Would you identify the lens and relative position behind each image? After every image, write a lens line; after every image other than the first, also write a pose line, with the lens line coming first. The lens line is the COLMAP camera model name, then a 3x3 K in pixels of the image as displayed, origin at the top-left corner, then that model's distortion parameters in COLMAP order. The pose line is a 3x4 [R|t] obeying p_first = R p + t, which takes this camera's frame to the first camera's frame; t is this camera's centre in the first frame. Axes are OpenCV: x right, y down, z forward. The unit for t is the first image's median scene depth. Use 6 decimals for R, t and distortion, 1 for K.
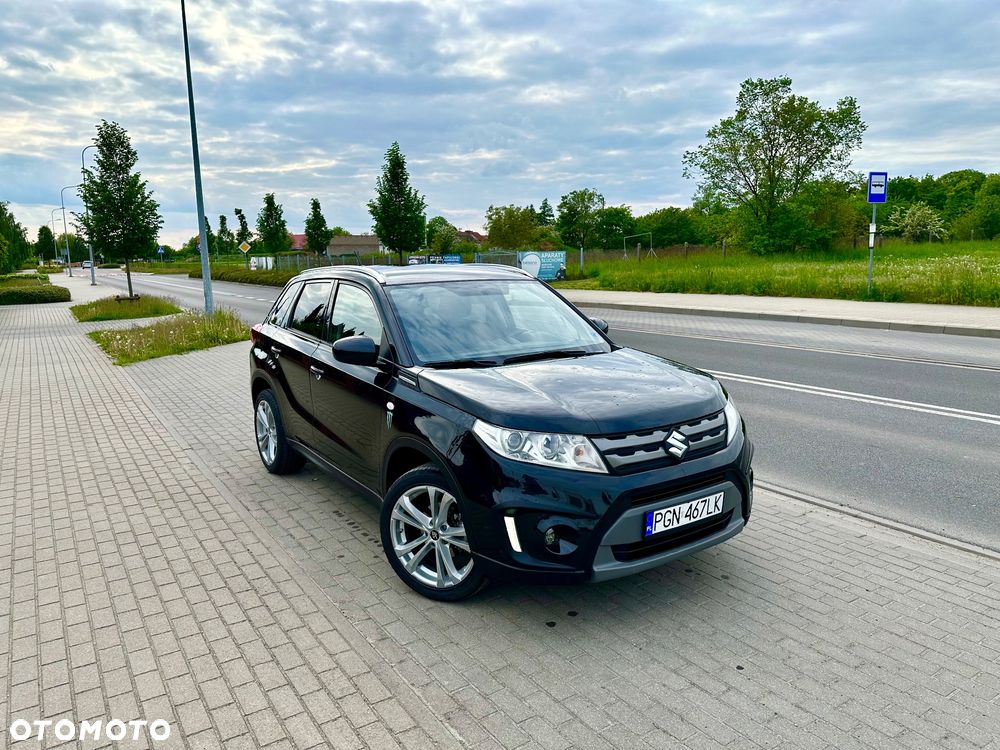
lens RADIAL K [[706.7, 0, 496.5], [0, 706.7, 369.7], [0, 0, 1]] dist [0.056141, -0.067263]
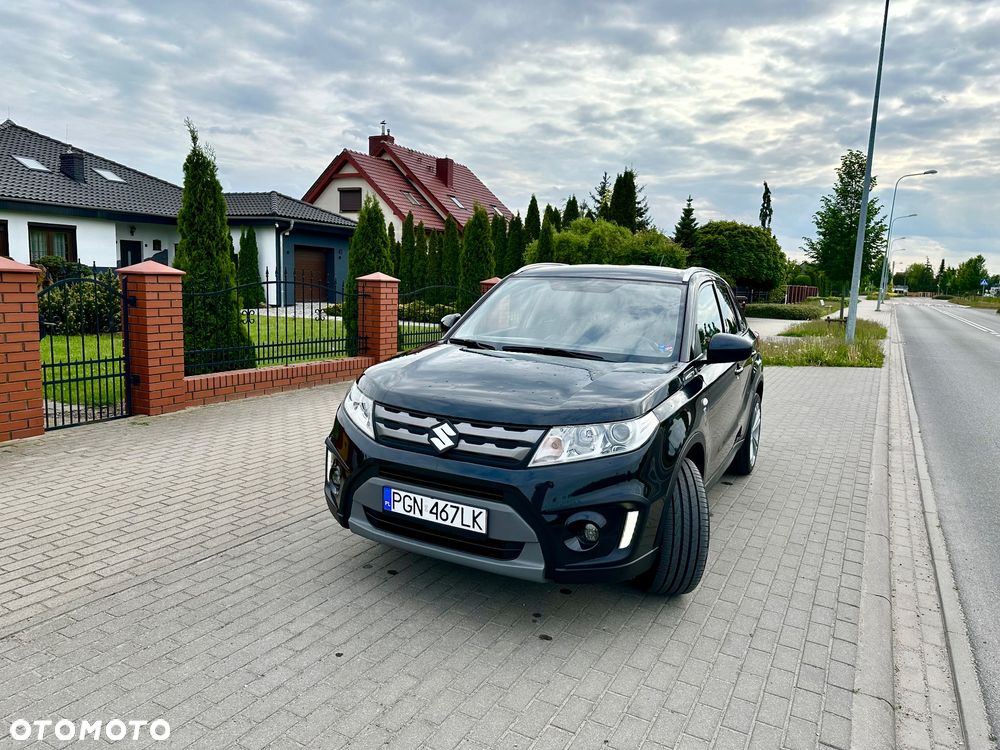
lens RADIAL K [[706.7, 0, 496.5], [0, 706.7, 369.7], [0, 0, 1]] dist [0.056141, -0.067263]
pose [[0.460702, 0.154442, -0.874014, 1.011726], [-0.191758, 0.978806, 0.071882, -0.060078], [0.866593, 0.134483, 0.480554, 0.549243]]
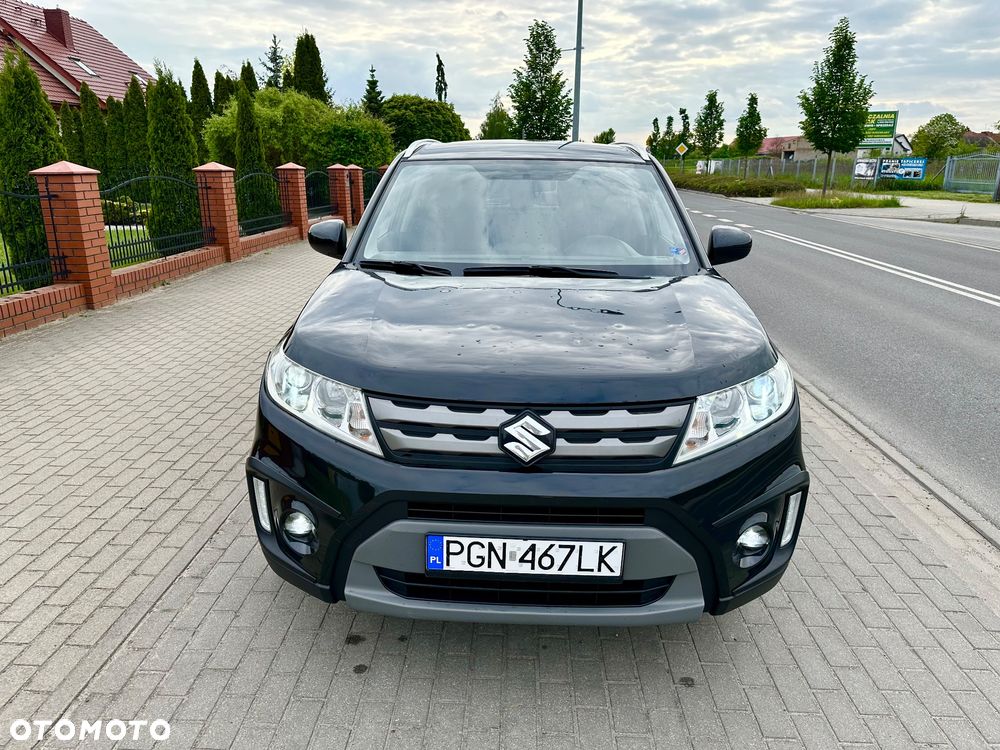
lens RADIAL K [[706.7, 0, 496.5], [0, 706.7, 369.7], [0, 0, 1]] dist [0.056141, -0.067263]
pose [[0.807351, 0.186414, -0.559851, 0.500479], [-0.115217, 0.980326, 0.160267, -0.036494], [0.578713, -0.064887, 0.812946, 0.476447]]
